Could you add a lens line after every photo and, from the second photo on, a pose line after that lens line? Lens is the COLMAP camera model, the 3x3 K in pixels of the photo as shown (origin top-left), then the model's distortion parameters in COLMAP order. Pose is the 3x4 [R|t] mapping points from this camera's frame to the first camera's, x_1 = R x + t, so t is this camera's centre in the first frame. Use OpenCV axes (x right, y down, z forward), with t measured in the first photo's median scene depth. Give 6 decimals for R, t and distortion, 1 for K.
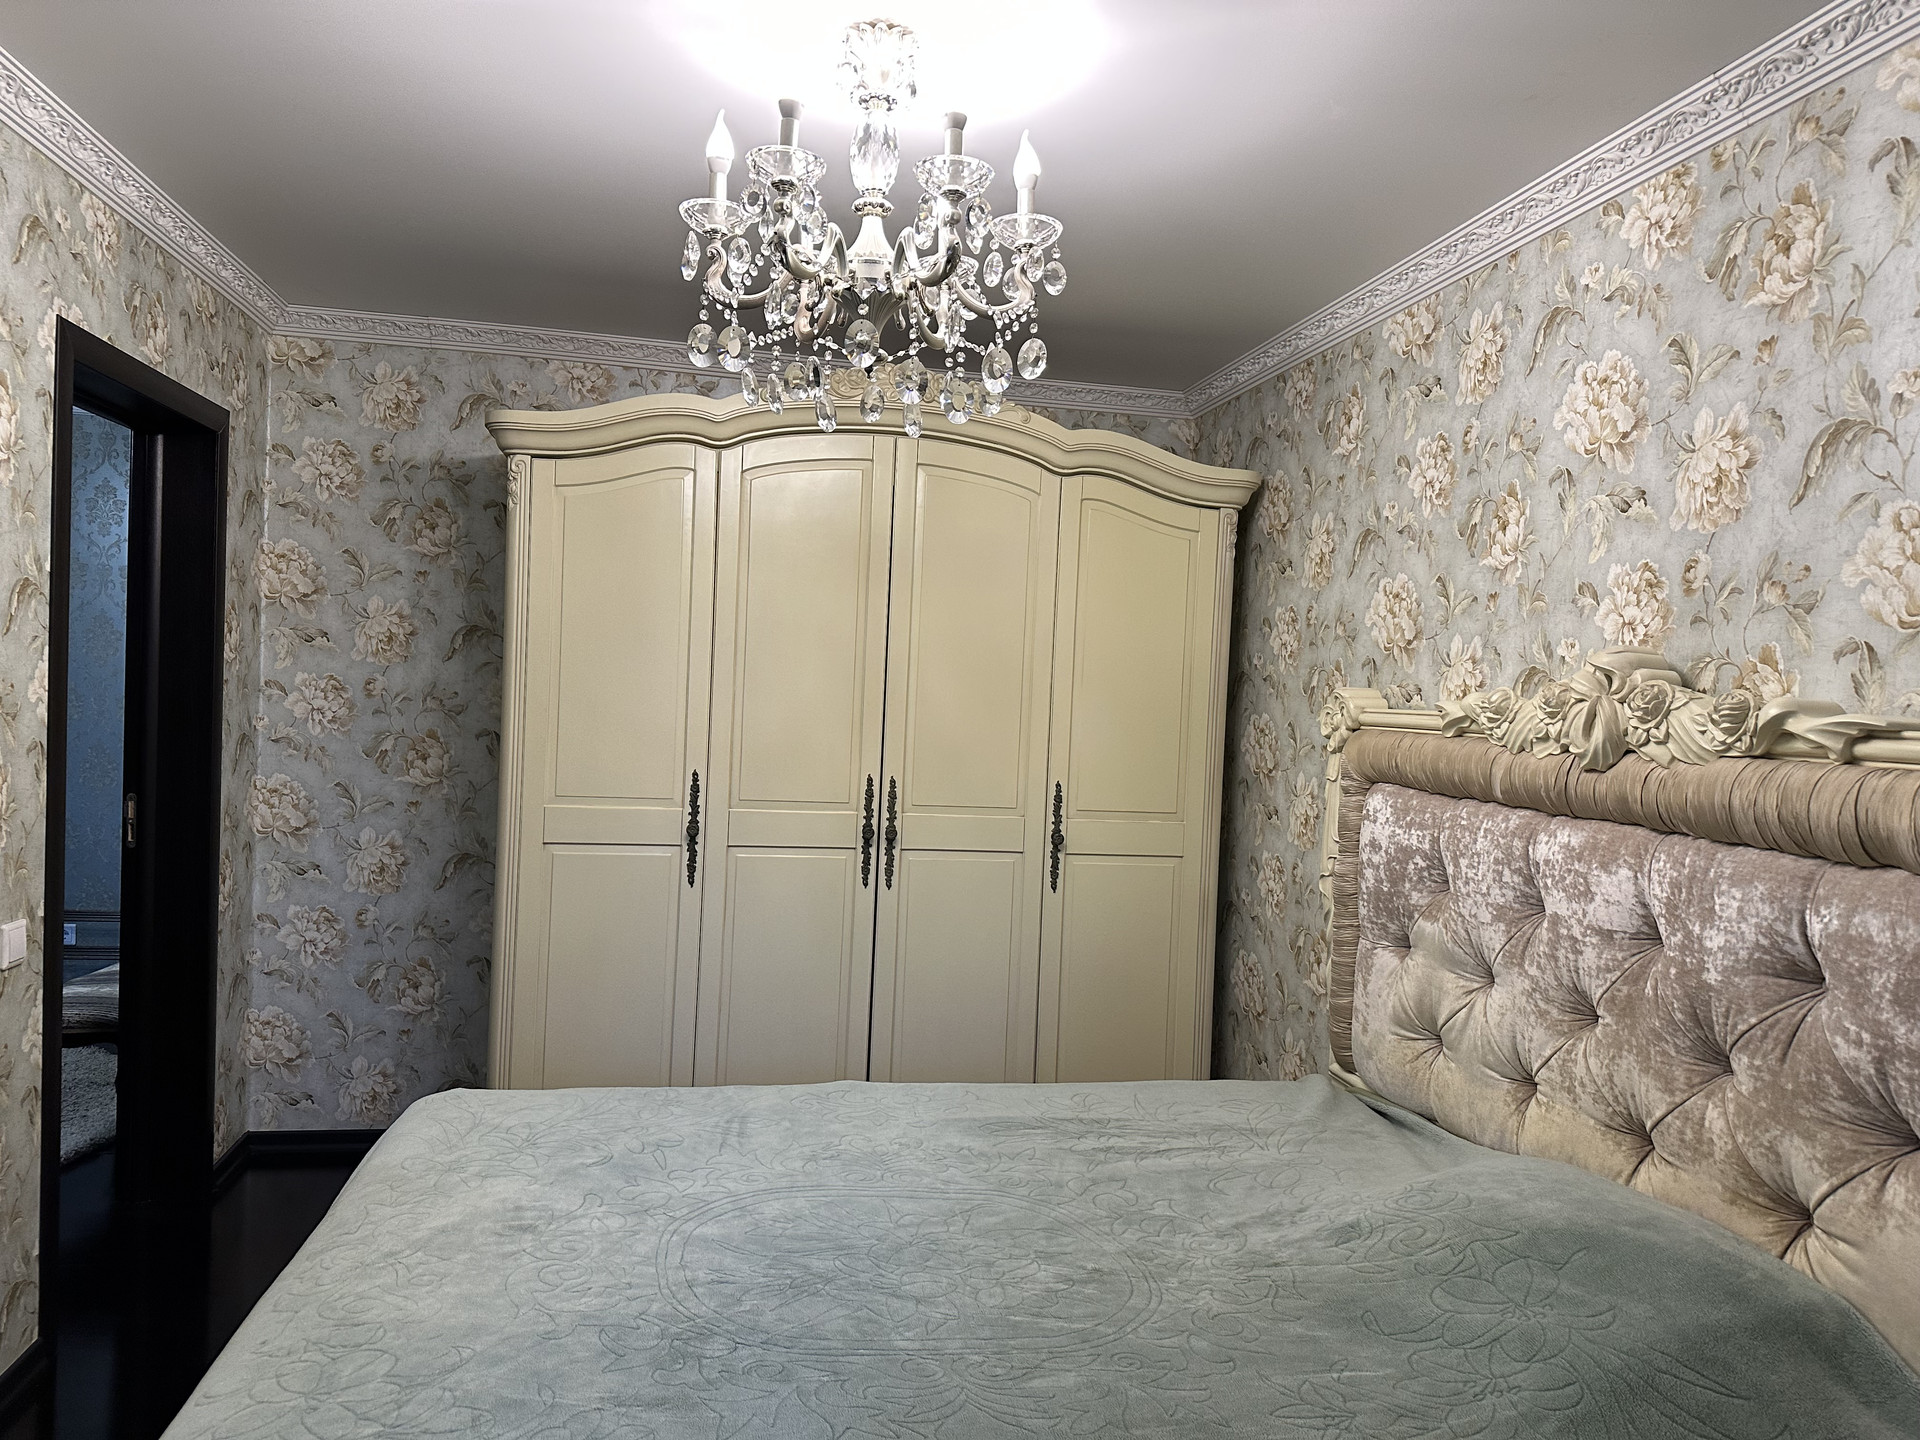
lens RADIAL K [[1353.3, 0, 960.0], [0, 1353.3, 720.0], [0, 0, 1]] dist [0.001608, -0.006116]
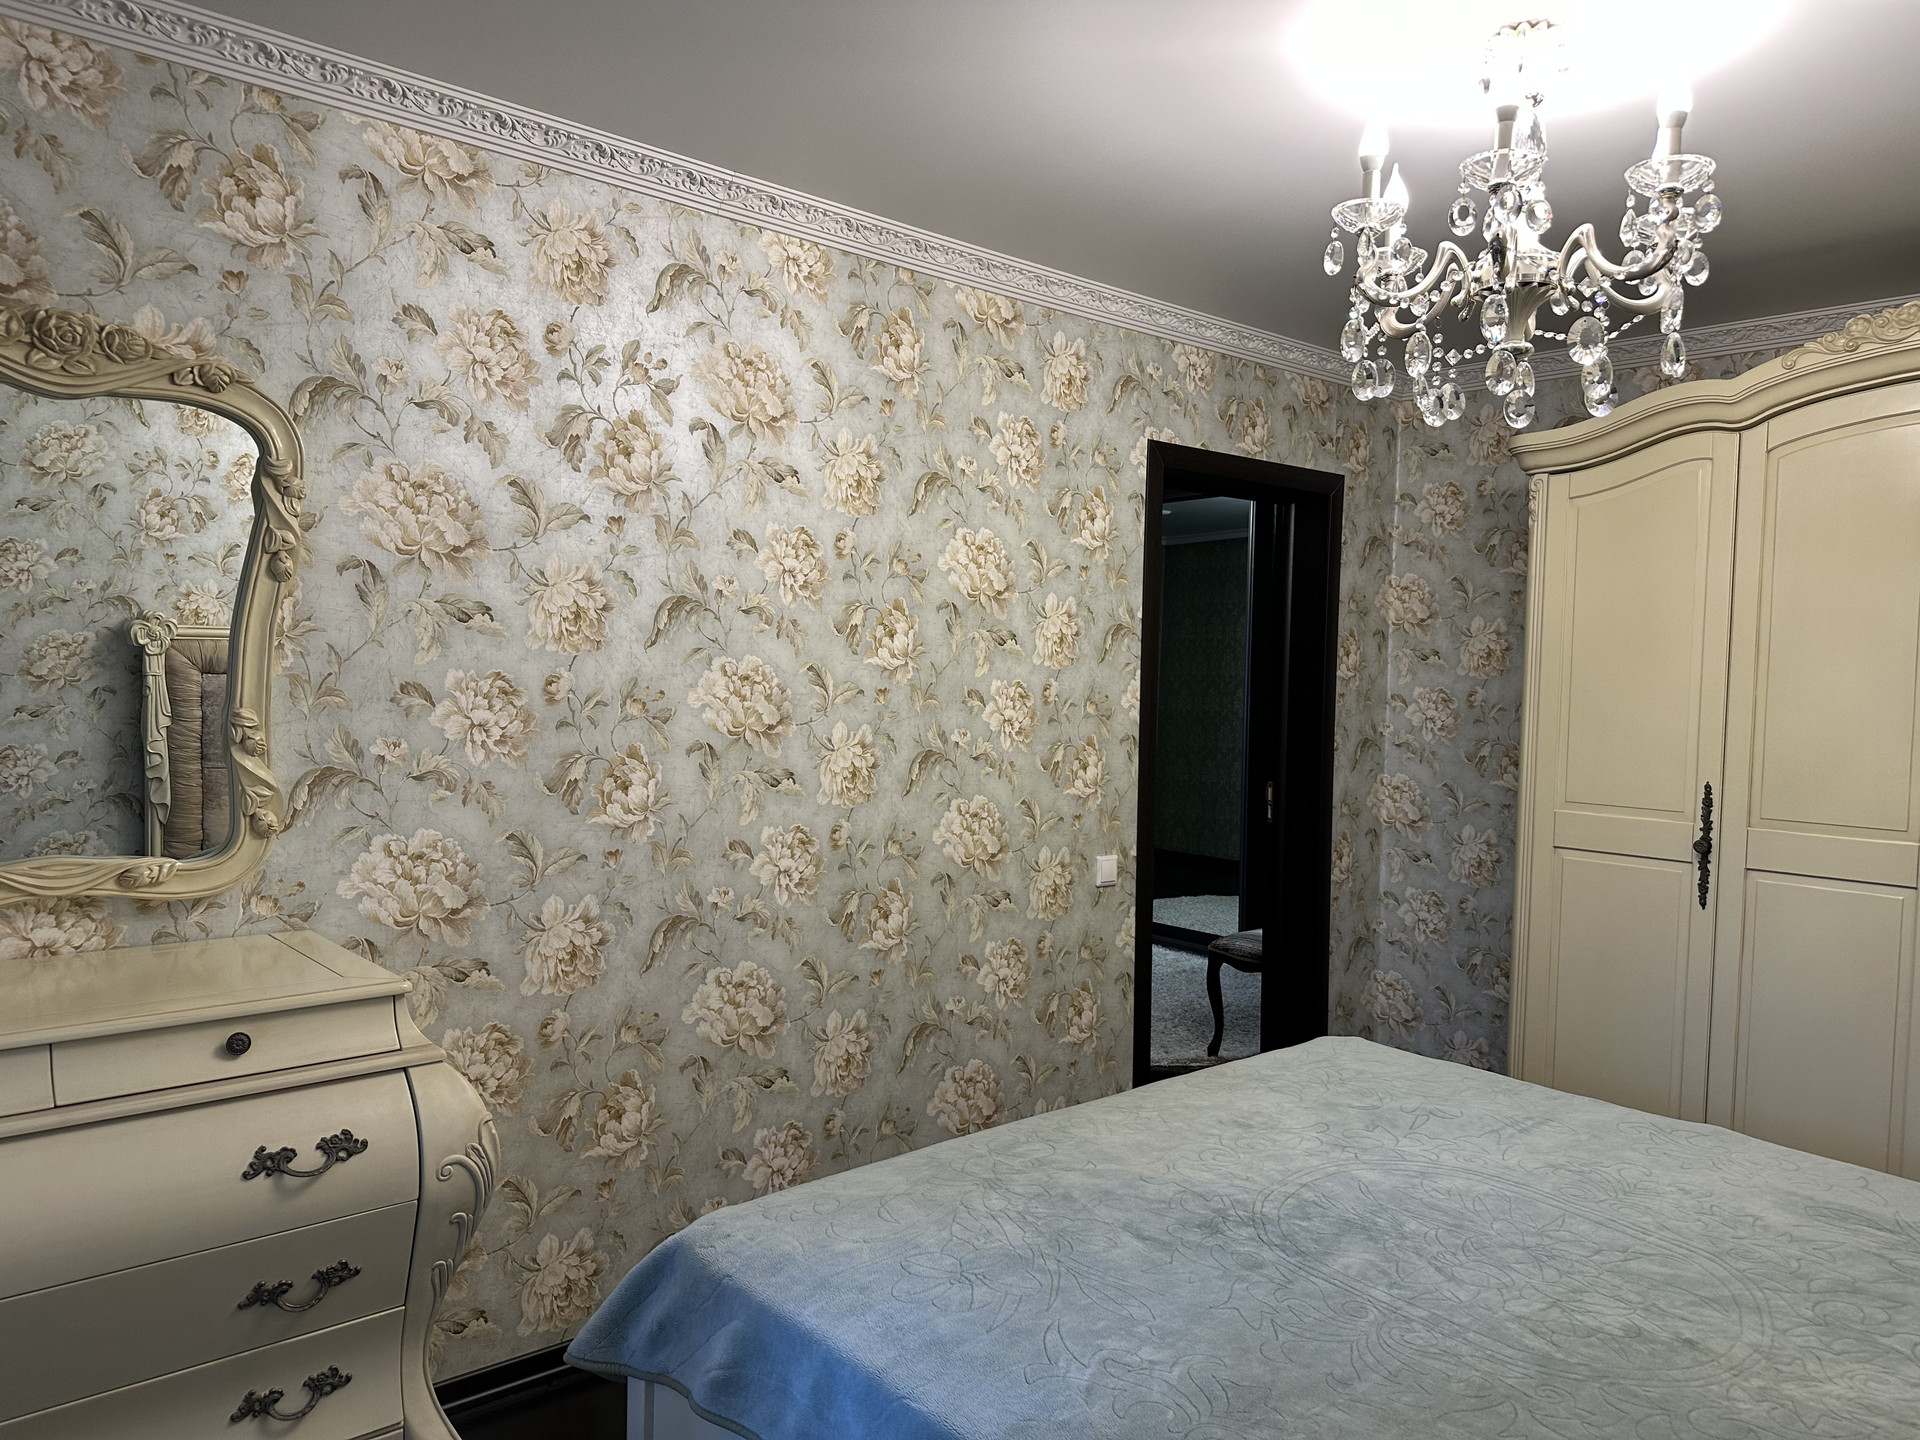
lens RADIAL K [[1341.4, 0, 960.0], [0, 1341.4, 720.0], [0, 0, 1]] dist [0.125189, -0.141481]
pose [[0.504025, 0.001154, -0.863688, 0.443916], [-0.018484, 0.999784, -0.009451, 0.015681], [0.863491, 0.020728, 0.503938, 0.101307]]
